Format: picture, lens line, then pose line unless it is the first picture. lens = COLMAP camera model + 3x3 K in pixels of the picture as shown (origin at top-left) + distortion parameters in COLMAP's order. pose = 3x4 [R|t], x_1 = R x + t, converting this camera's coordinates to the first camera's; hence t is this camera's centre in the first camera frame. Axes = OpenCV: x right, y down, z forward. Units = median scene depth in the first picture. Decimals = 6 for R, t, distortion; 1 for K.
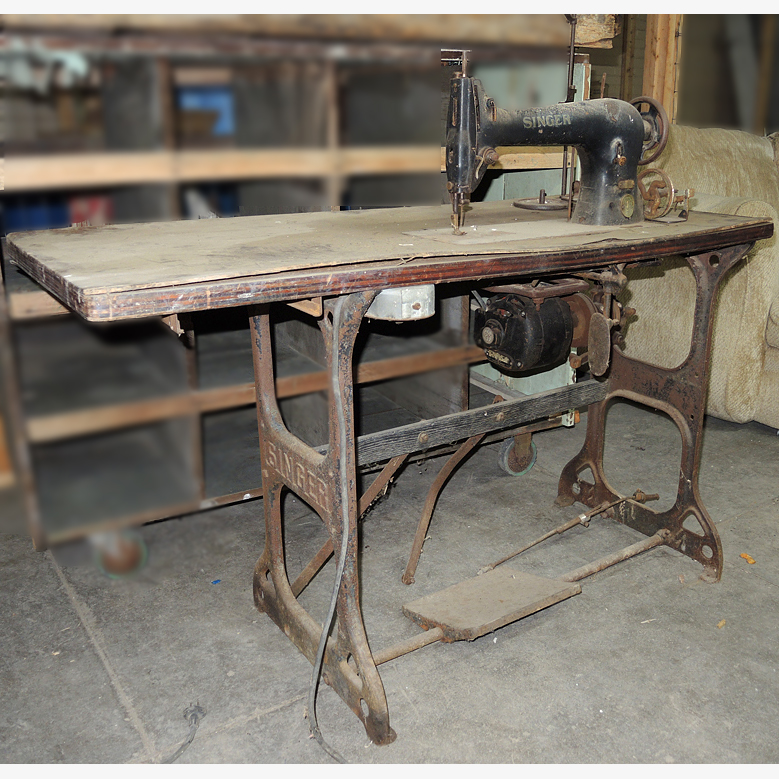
lens RADIAL K [[826.6, 0, 389.5], [0, 826.6, 389.5], [0, 0, 1]] dist [-0.014798, -0.026461]
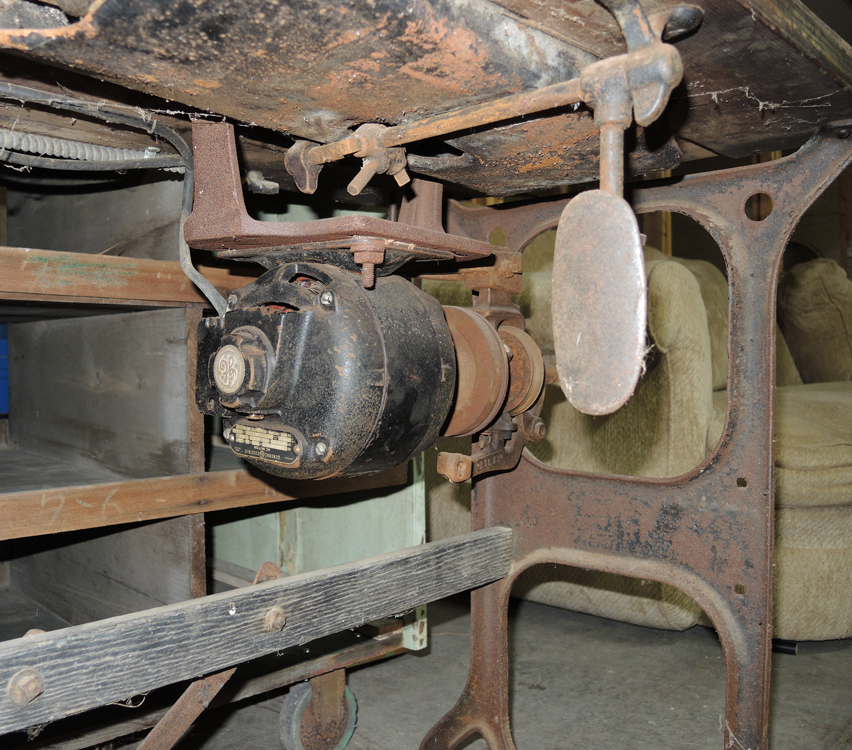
lens RADIAL K [[878.4, 0, 377.6], [0, 878.4, 375.7], [0, 0, 1]] dist [-0.004236, -0.177998]
pose [[0.972196, 0.009889, 0.233961, 0.086340], [0.057285, 0.958708, -0.278563, 0.040635], [-0.227056, 0.284220, 0.931485, 0.593056]]
